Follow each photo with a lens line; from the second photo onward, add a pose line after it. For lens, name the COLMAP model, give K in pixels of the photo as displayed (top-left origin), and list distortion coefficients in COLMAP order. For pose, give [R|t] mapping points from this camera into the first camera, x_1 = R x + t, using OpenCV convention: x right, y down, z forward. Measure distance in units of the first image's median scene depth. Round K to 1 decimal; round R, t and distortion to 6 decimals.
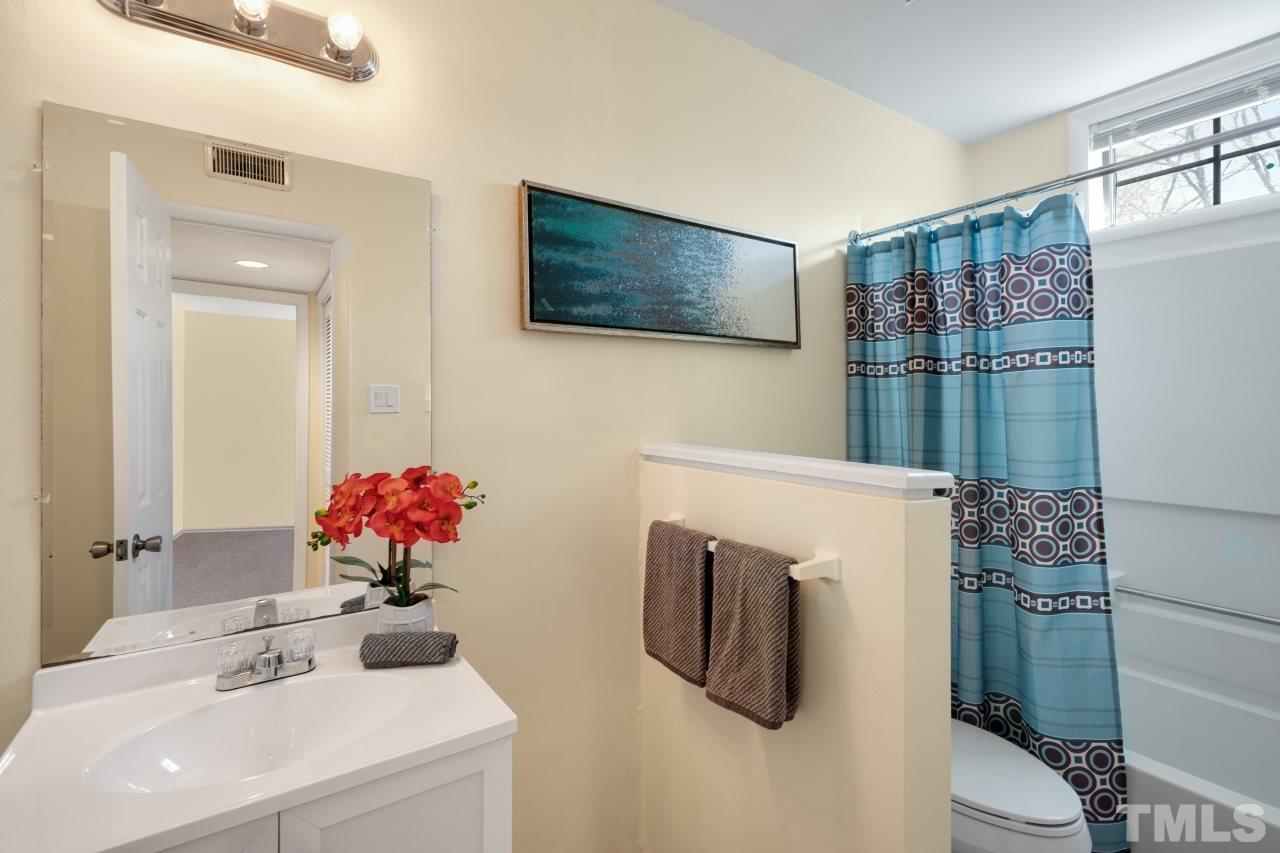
lens RADIAL K [[578.4, 0, 635.6], [0, 578.4, 424.0], [0, 0, 1]] dist [-0.000984, 0.000036]
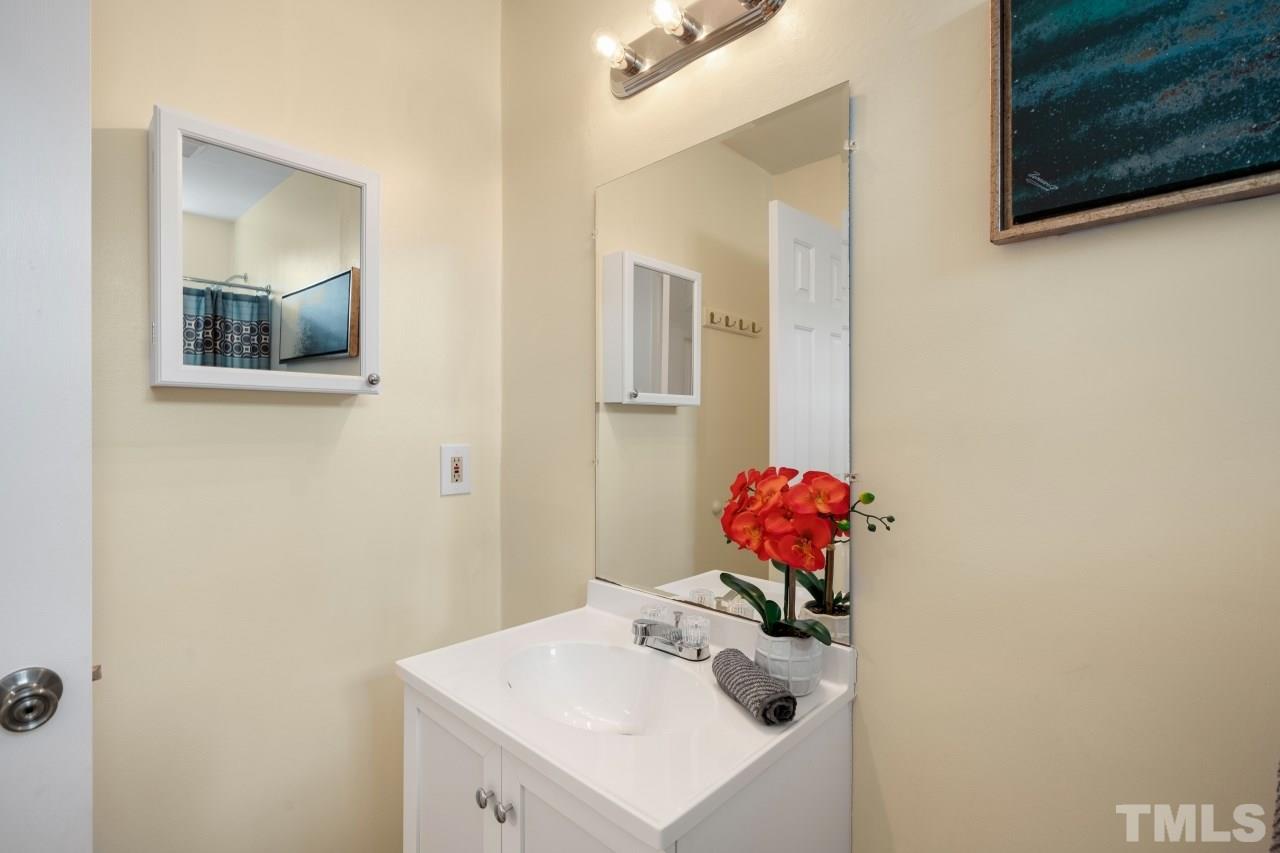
lens RADIAL K [[584.9, 0, 639.3], [0, 584.9, 437.9], [0, 0, 1]] dist [-0.000441, -0.000139]
pose [[0.209497, 0.018663, -0.977631, 0.294309], [-0.031682, 0.999422, 0.012289, 0.031425], [0.977296, 0.028399, 0.209967, 0.535467]]
